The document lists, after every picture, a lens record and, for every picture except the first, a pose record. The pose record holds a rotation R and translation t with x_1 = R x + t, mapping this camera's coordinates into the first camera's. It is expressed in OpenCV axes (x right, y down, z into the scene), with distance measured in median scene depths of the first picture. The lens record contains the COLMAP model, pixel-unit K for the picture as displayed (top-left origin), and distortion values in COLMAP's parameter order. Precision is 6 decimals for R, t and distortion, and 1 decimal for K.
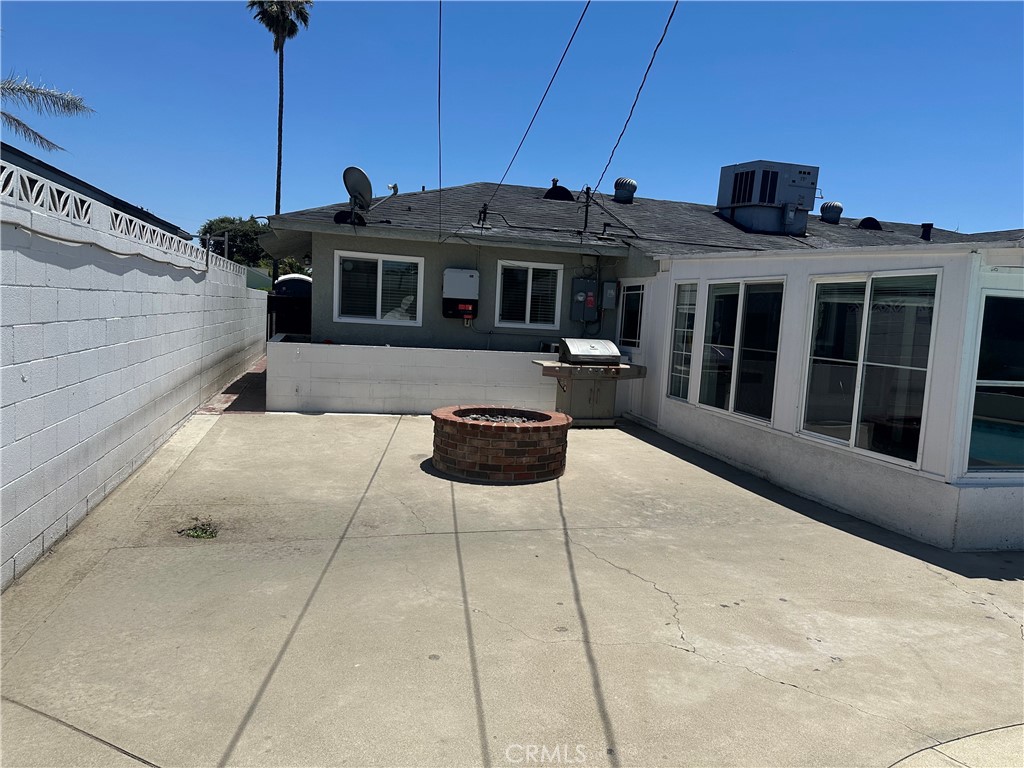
lens RADIAL K [[715.2, 0, 512.0], [0, 715.2, 384.0], [0, 0, 1]] dist [0.088876, -0.098505]
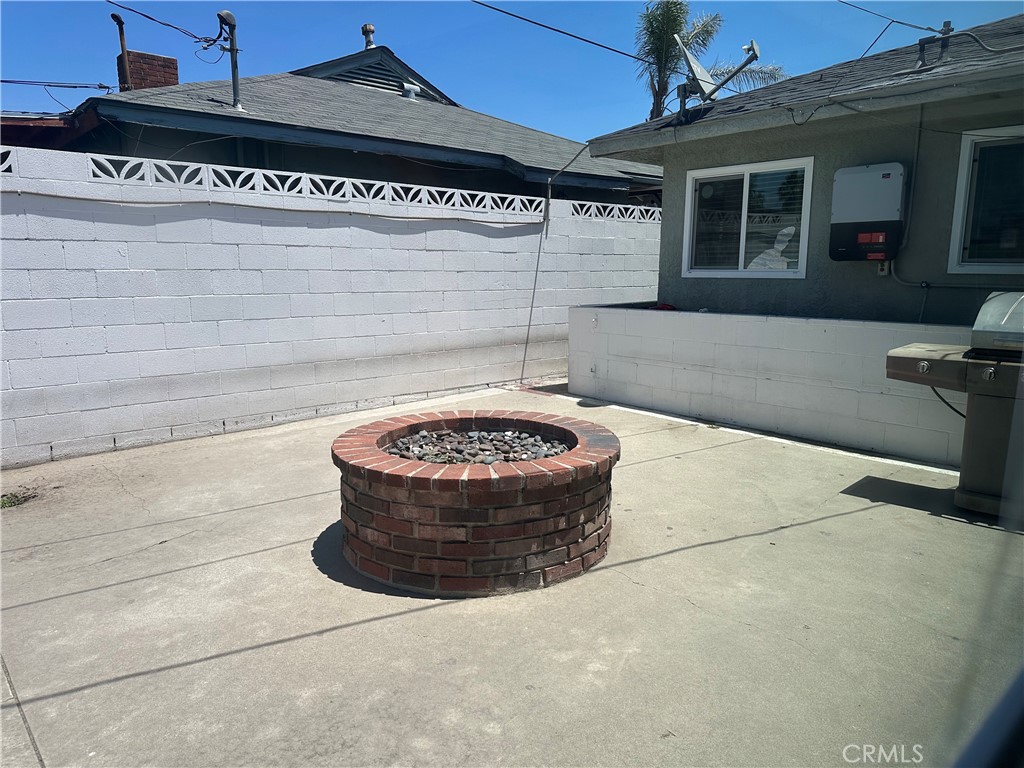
lens RADIAL K [[701.0, 0, 512.0], [0, 701.0, 384.0], [0, 0, 1]] dist [0.089797, -0.121871]
pose [[0.445366, 0.092406, -0.890568, 0.292192], [-0.062849, 0.995433, 0.071857, -0.021607], [0.893140, 0.023968, 0.449139, 0.534578]]
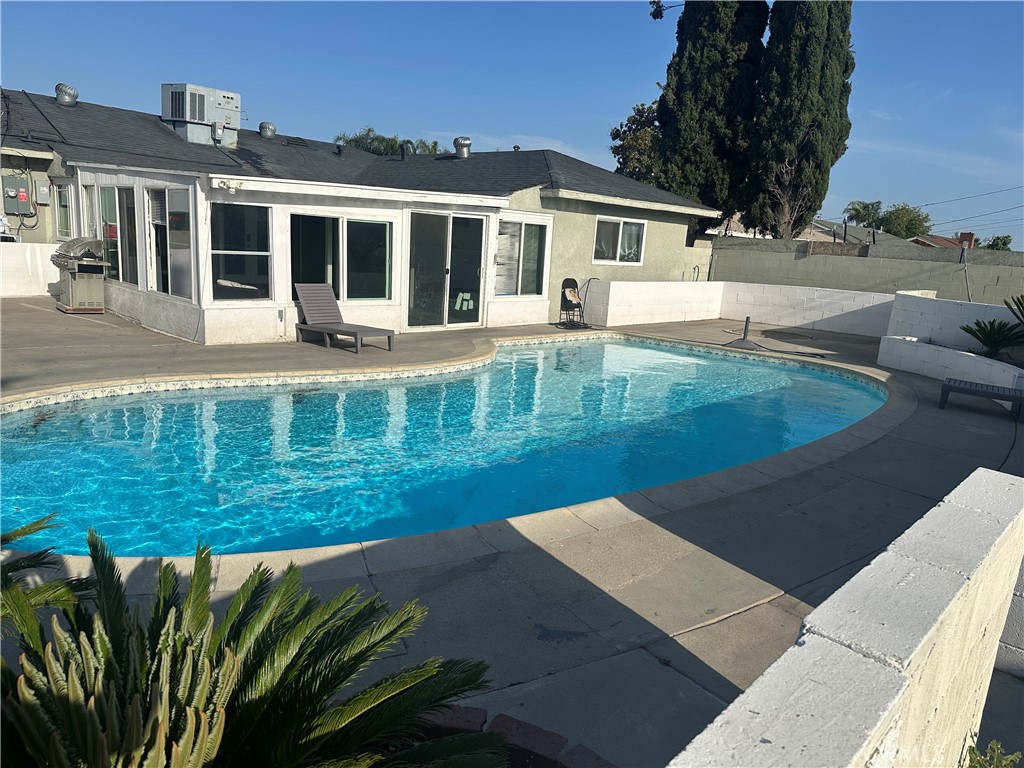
lens RADIAL K [[715.2, 0, 512.0], [0, 715.2, 384.0], [0, 0, 1]] dist [0.088876, -0.098505]
pose [[0.852094, -0.103660, 0.513020, 0.155147], [0.033298, 0.988942, 0.144519, 0.043481], [-0.522328, -0.106062, 0.846123, -0.477956]]
